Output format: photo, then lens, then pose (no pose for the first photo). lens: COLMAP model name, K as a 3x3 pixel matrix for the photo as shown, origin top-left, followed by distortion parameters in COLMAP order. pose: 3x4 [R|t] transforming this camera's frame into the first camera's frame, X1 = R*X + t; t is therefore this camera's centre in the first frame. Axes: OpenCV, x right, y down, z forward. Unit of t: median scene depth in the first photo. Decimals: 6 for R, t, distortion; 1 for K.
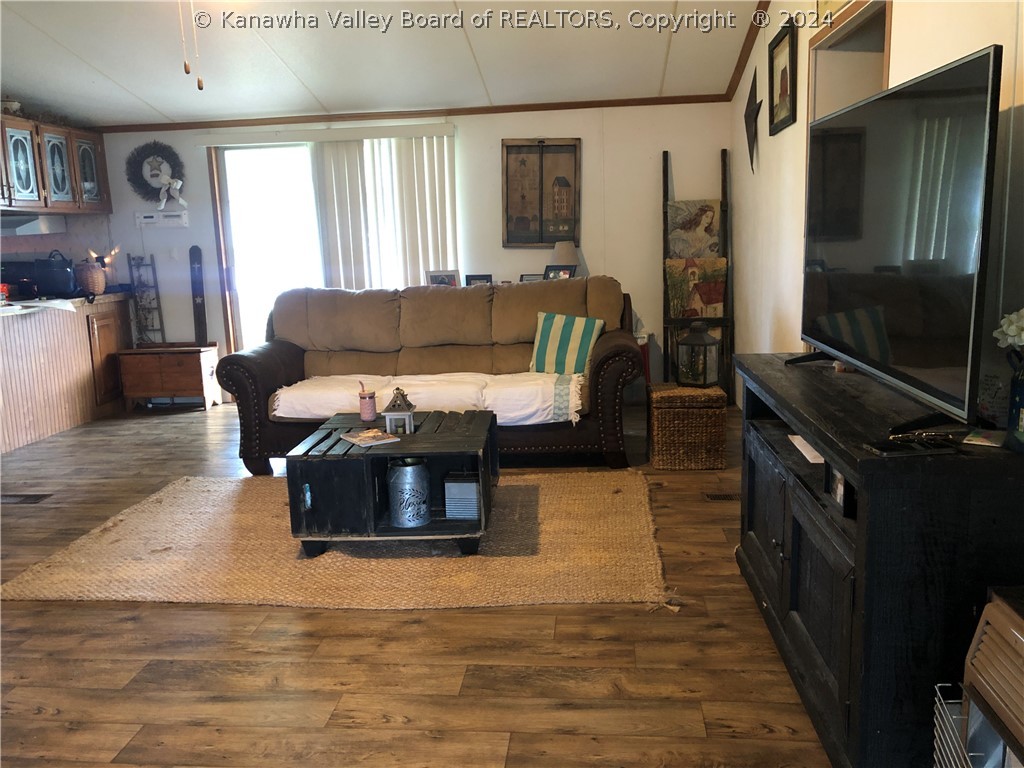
lens RADIAL K [[827.3, 0, 507.6], [0, 827.3, 378.3], [0, 0, 1]] dist [0.004904, 0.001804]
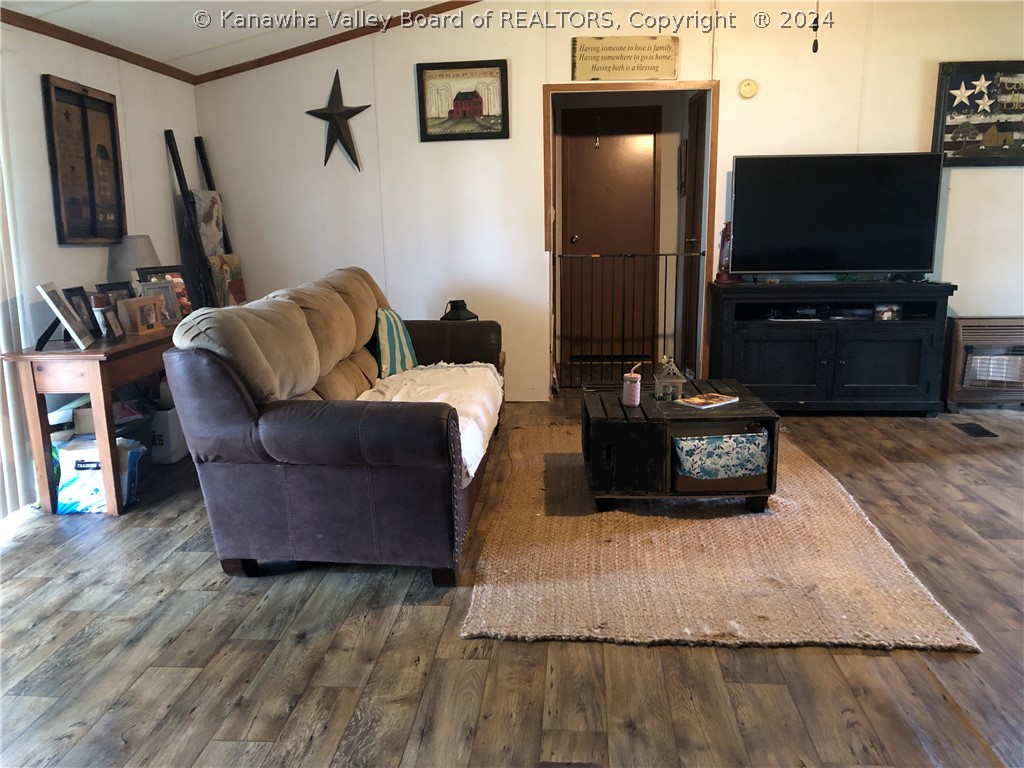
lens RADIAL K [[859.9, 0, 514.4], [0, 859.9, 353.8], [0, 0, 1]] dist [-0.004001, -0.003181]
pose [[-0.031009, -0.121172, 0.992147, -0.724377], [0.199106, 0.971982, 0.124932, -0.096300], [-0.979487, 0.201416, -0.006014, 0.729355]]
